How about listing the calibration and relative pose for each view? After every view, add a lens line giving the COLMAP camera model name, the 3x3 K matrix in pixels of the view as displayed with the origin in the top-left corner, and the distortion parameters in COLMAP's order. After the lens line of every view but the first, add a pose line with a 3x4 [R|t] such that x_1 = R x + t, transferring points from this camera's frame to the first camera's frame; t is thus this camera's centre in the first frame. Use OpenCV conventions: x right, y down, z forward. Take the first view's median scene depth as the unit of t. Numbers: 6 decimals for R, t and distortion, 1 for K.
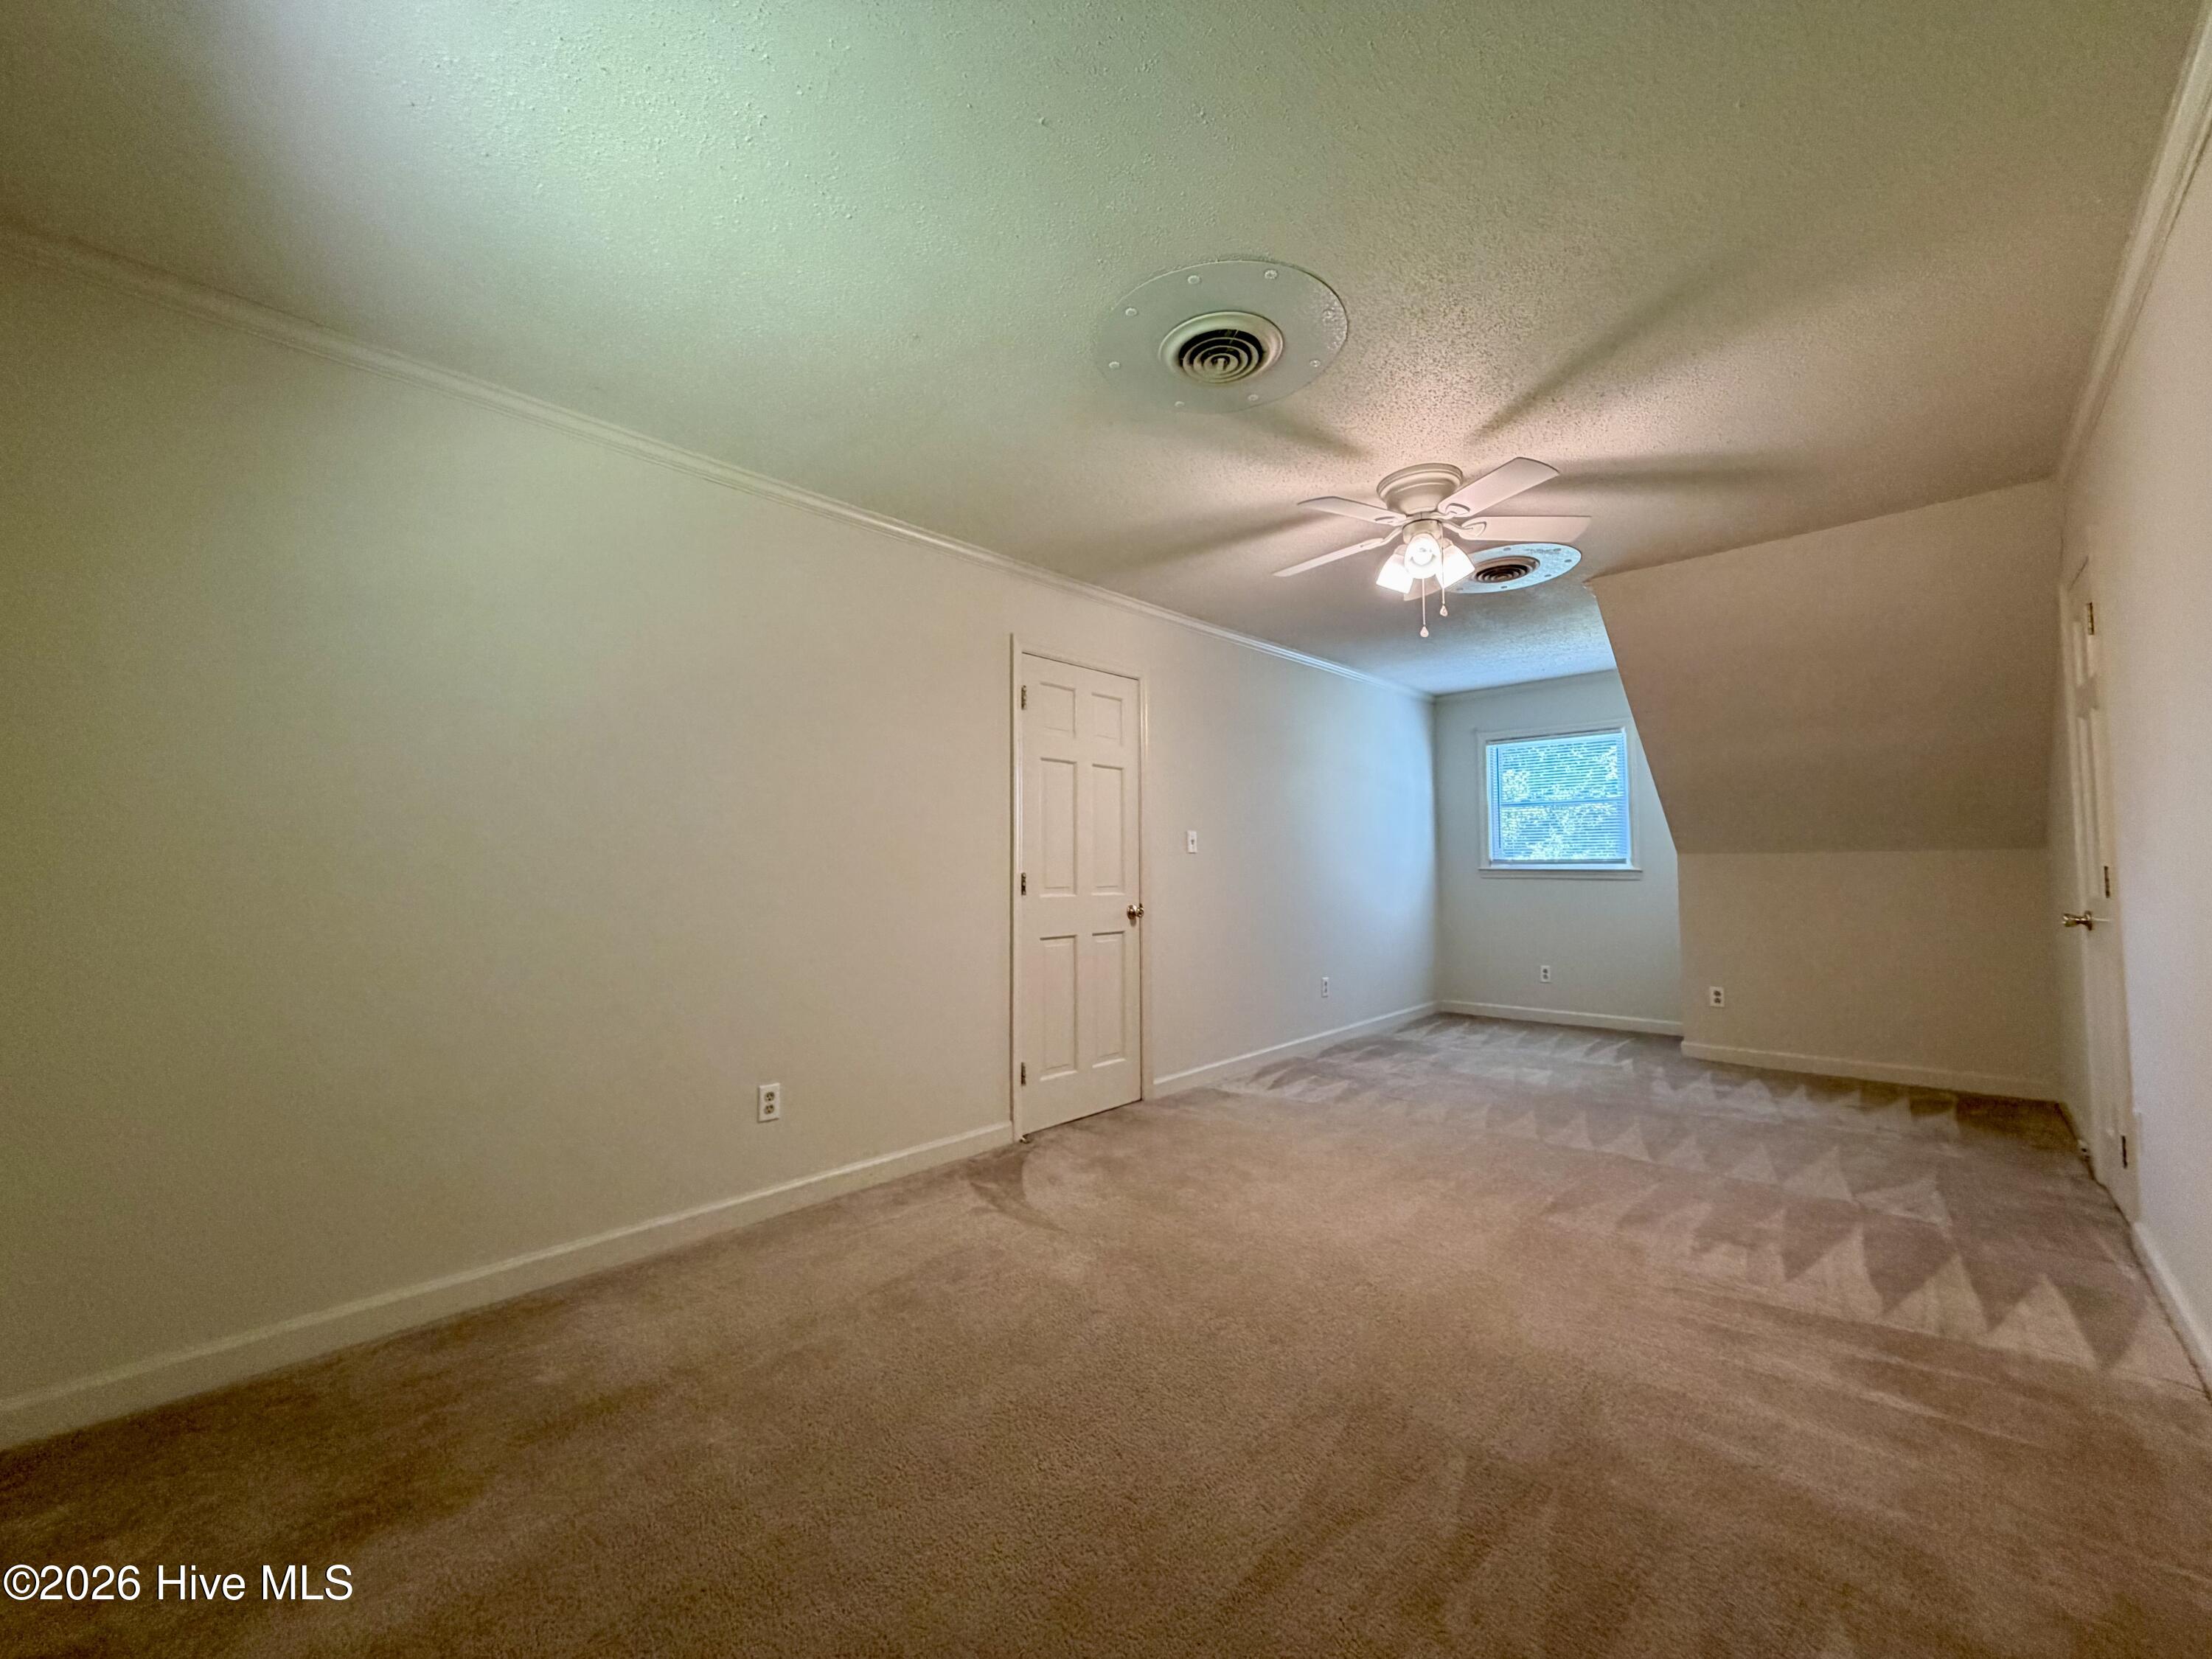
lens RADIAL K [[883.2, 0, 1100.0], [0, 883.2, 827.0], [0, 0, 1]] dist [-0.001236, -0.000435]
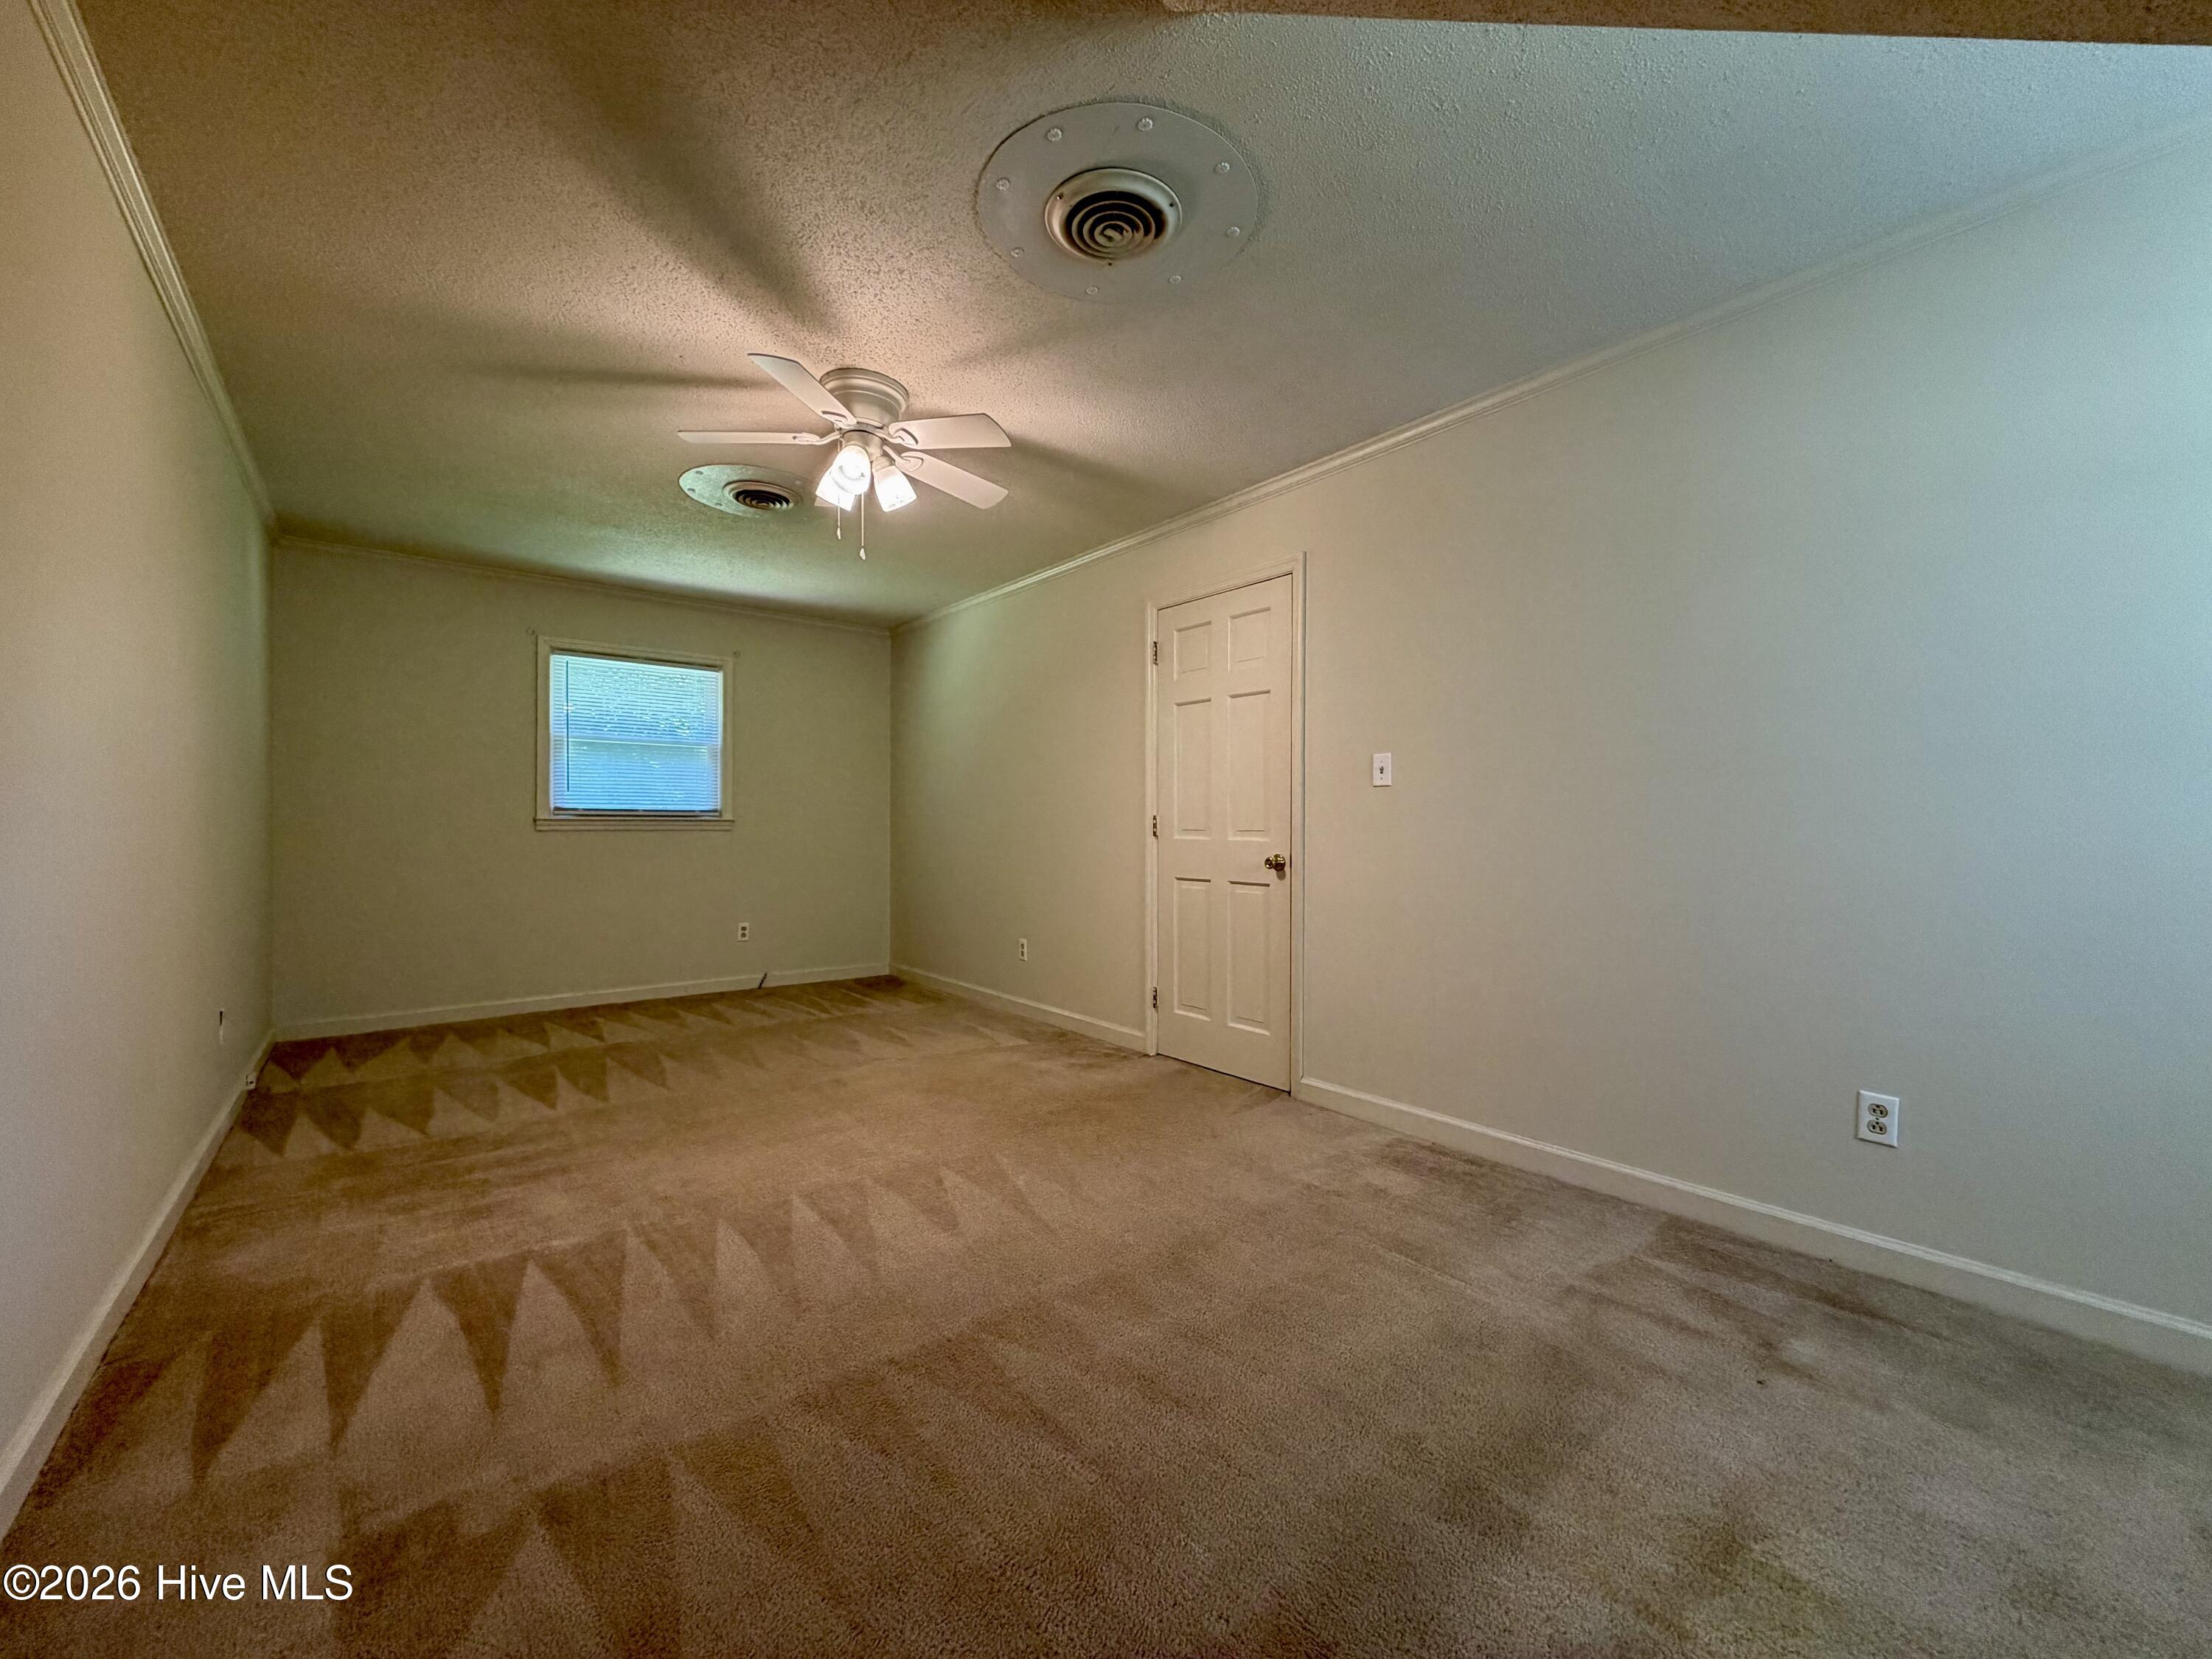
lens RADIAL K [[883.2, 0, 1100.0], [0, 883.2, 827.0], [0, 0, 1]] dist [-0.001236, -0.000435]
pose [[-0.134594, 0.017694, -0.990743, 0.895442], [0.061390, 0.998069, 0.009485, 0.045489], [0.988997, -0.059545, -0.135421, 0.964621]]
